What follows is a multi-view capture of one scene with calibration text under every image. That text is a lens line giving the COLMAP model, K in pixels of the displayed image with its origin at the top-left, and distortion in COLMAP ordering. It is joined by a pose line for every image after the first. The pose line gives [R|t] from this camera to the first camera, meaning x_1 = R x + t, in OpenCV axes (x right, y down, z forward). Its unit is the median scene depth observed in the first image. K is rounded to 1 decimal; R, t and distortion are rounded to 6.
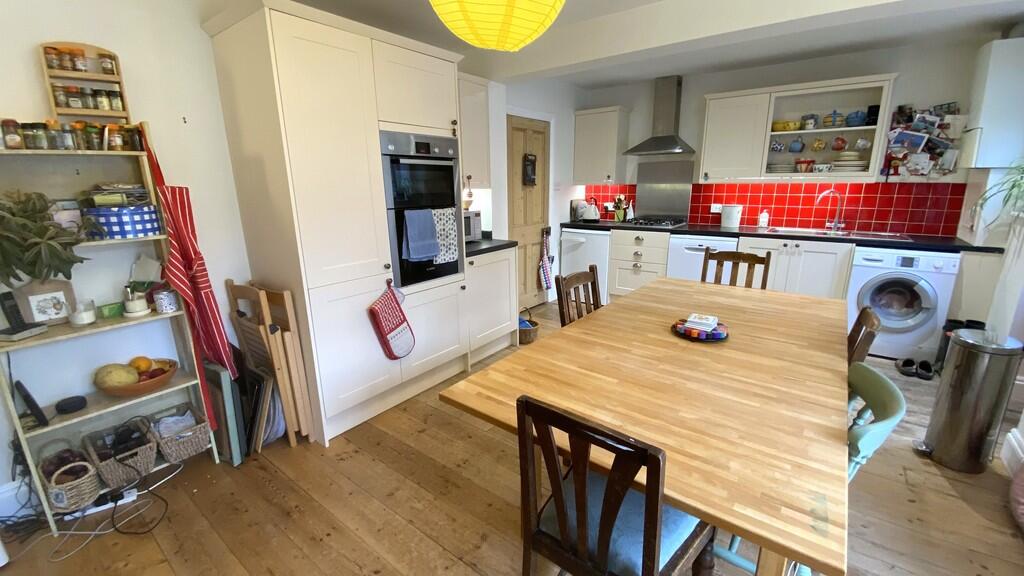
lens RADIAL K [[425.0, 0, 530.2], [0, 425.0, 285.3], [0, 0, 1]] dist [0.013868, -0.022957]
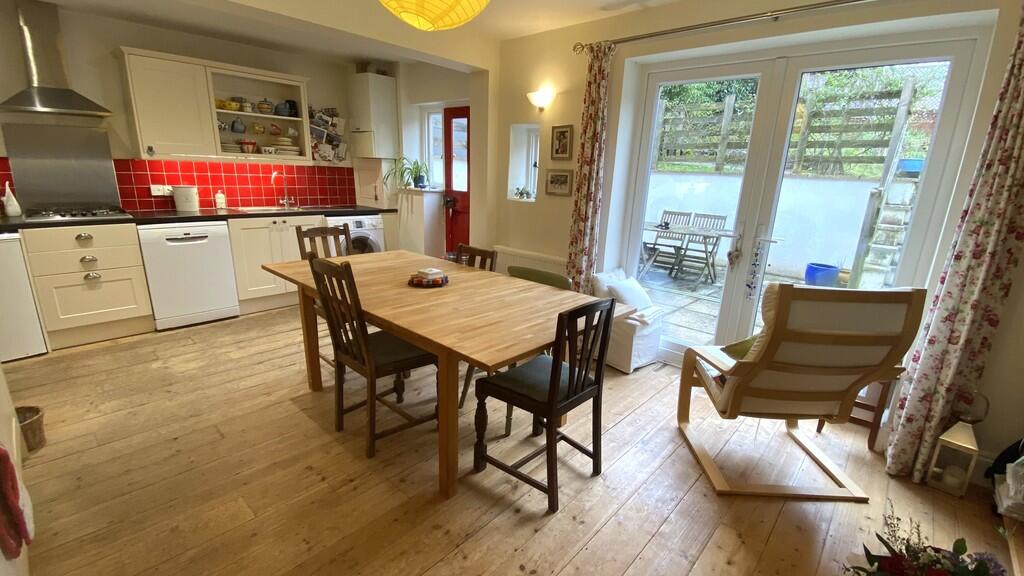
lens RADIAL K [[425.0, 0, 530.2], [0, 425.0, 285.3], [0, 0, 1]] dist [0.013868, -0.022957]
pose [[0.083641, -0.237224, 0.967847, -0.417699], [0.194494, 0.956458, 0.217625, -0.051012], [-0.977331, 0.170039, 0.126138, 0.264358]]
